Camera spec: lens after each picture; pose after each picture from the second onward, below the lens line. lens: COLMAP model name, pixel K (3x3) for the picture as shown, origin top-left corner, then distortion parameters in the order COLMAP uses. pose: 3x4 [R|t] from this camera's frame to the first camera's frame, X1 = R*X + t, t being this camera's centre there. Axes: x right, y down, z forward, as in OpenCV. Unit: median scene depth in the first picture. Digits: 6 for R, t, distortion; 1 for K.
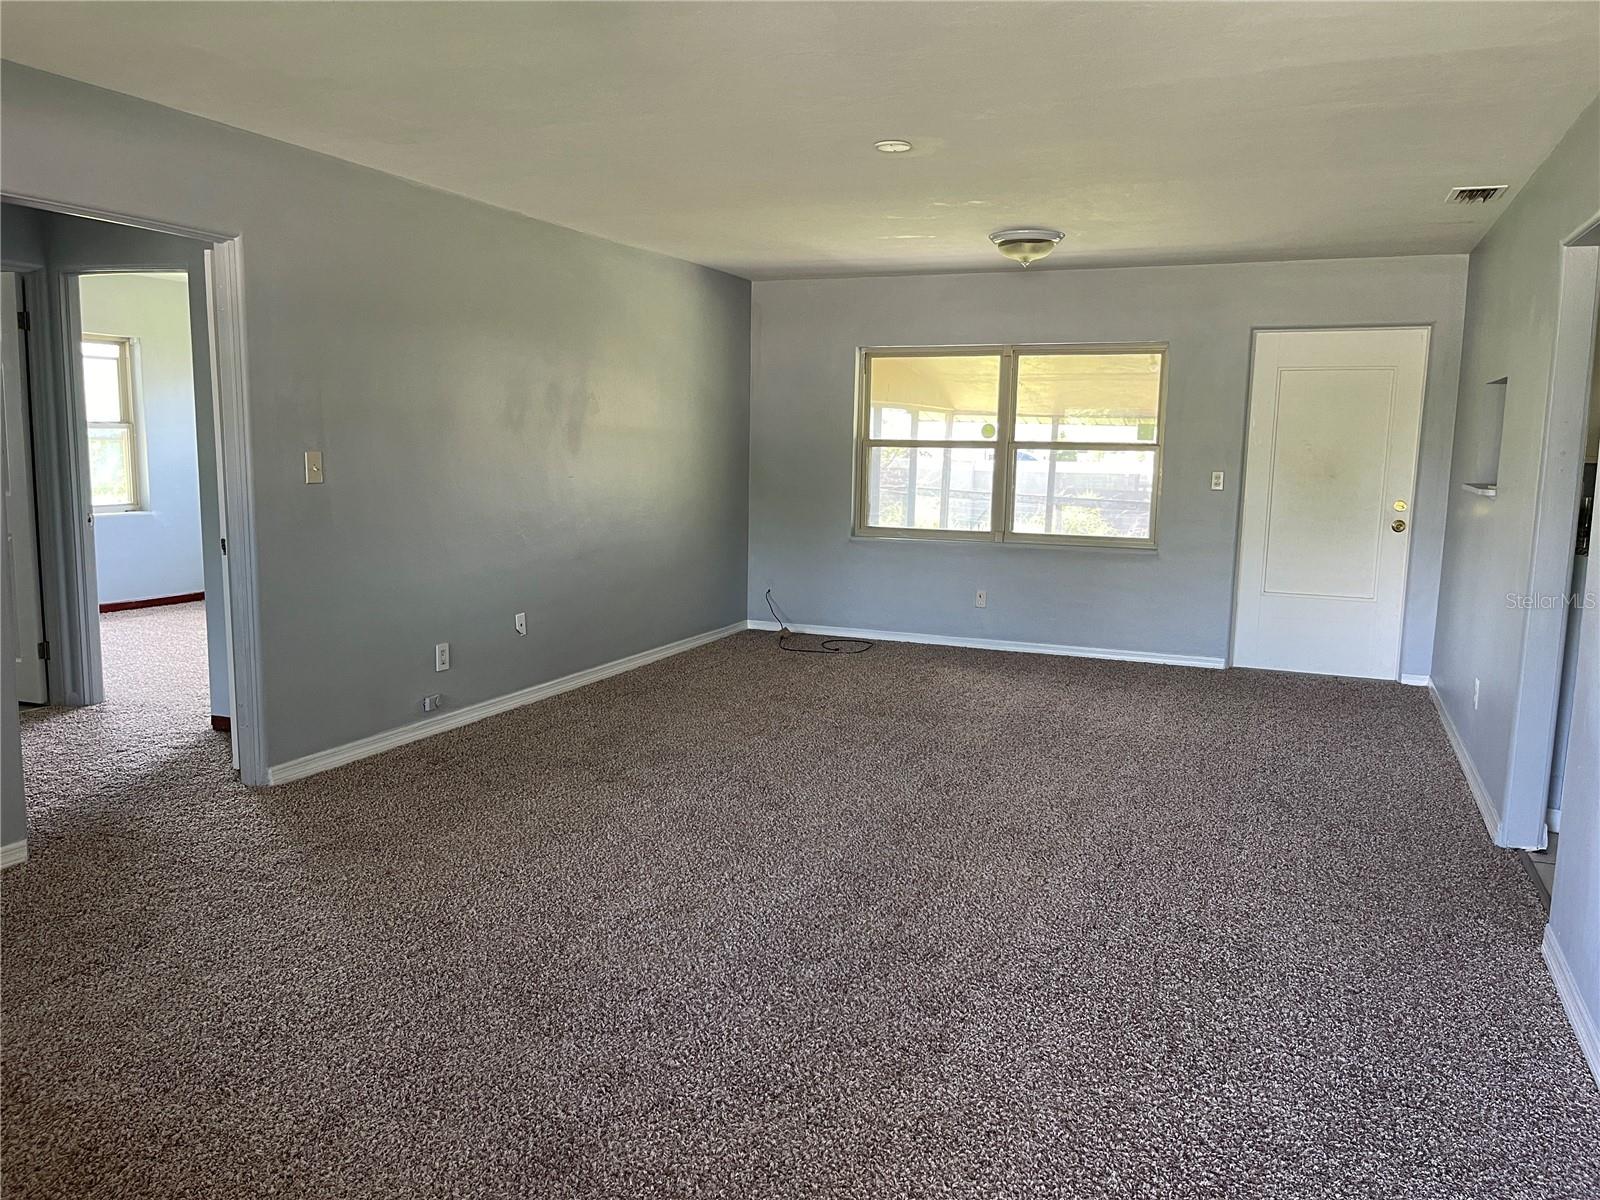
lens RADIAL K [[1178.8, 0, 800.0], [0, 1178.8, 600.0], [0, 0, 1]] dist [0.000631, 0.000013]
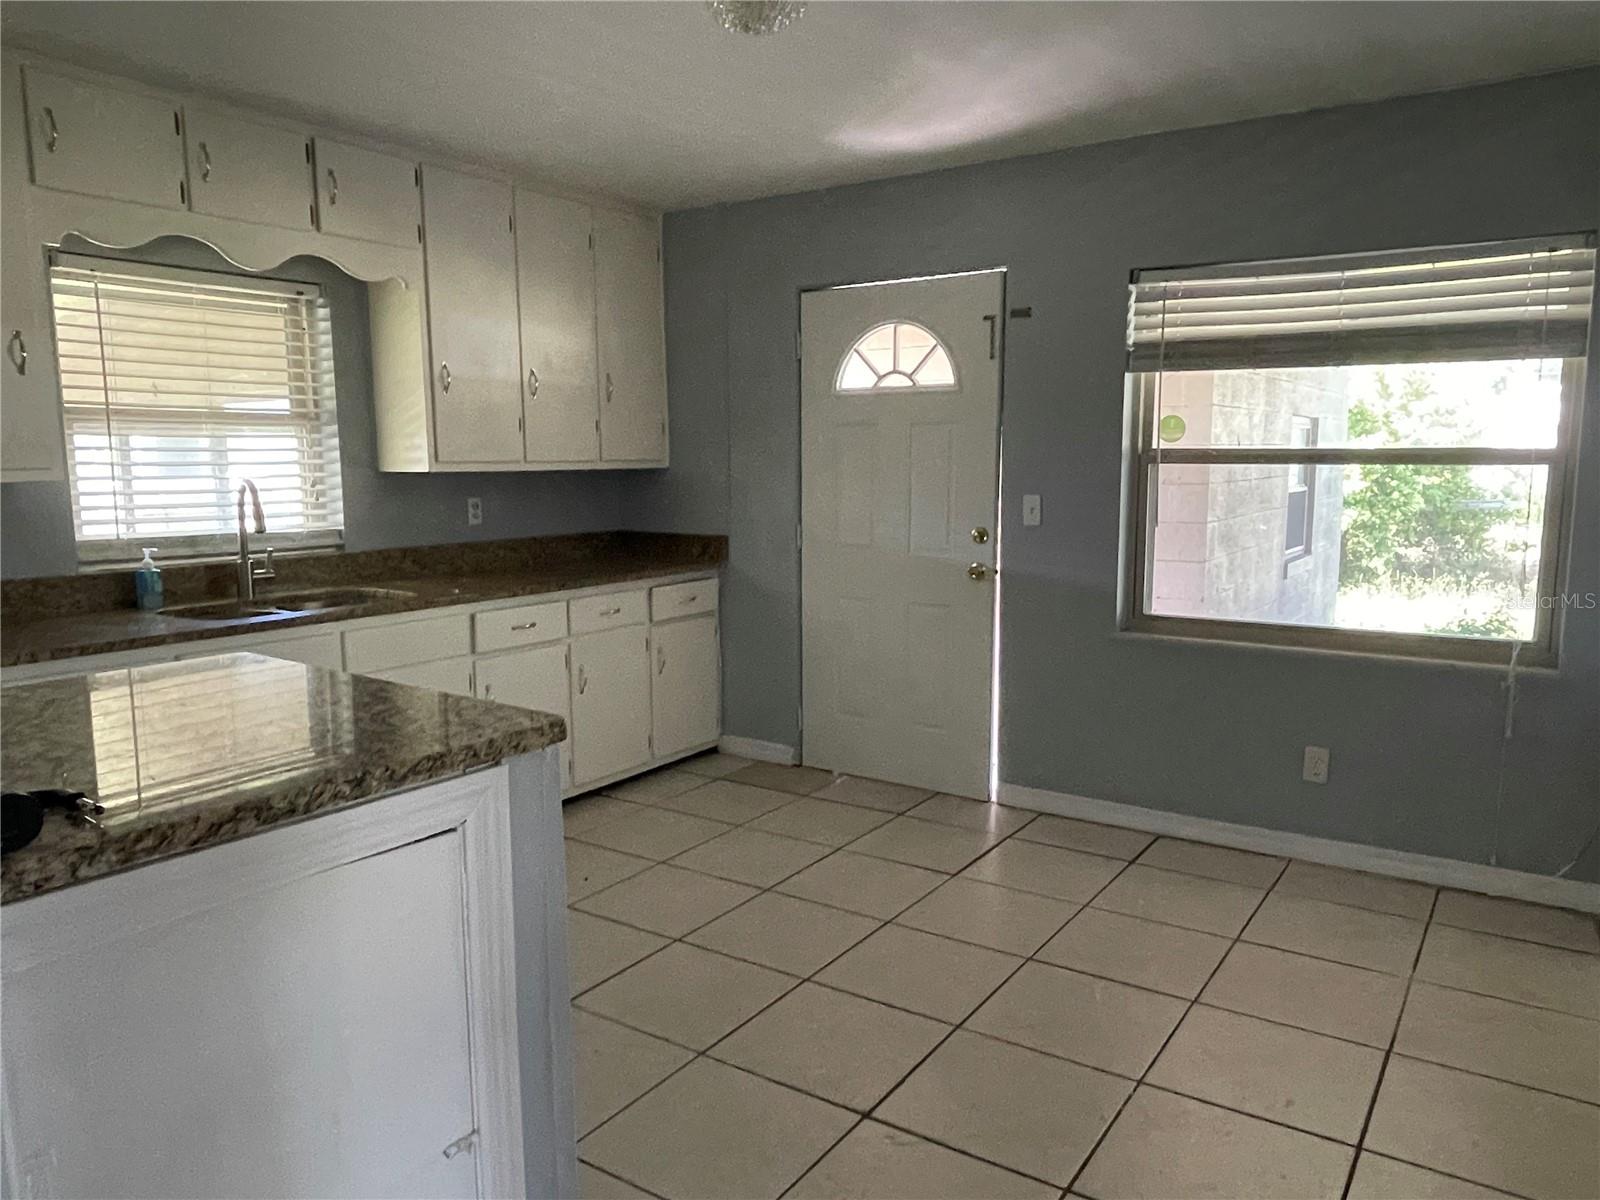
lens RADIAL K [[1129.2, 0, 800.0], [0, 1129.2, 600.0], [0, 0, 1]] dist [-0.000806, -0.000238]
pose [[-0.178220, 0.122821, -0.976295, 1.313251], [-0.136609, 0.979483, 0.148159, -0.243444], [0.974462, 0.159775, -0.157785, 1.864912]]
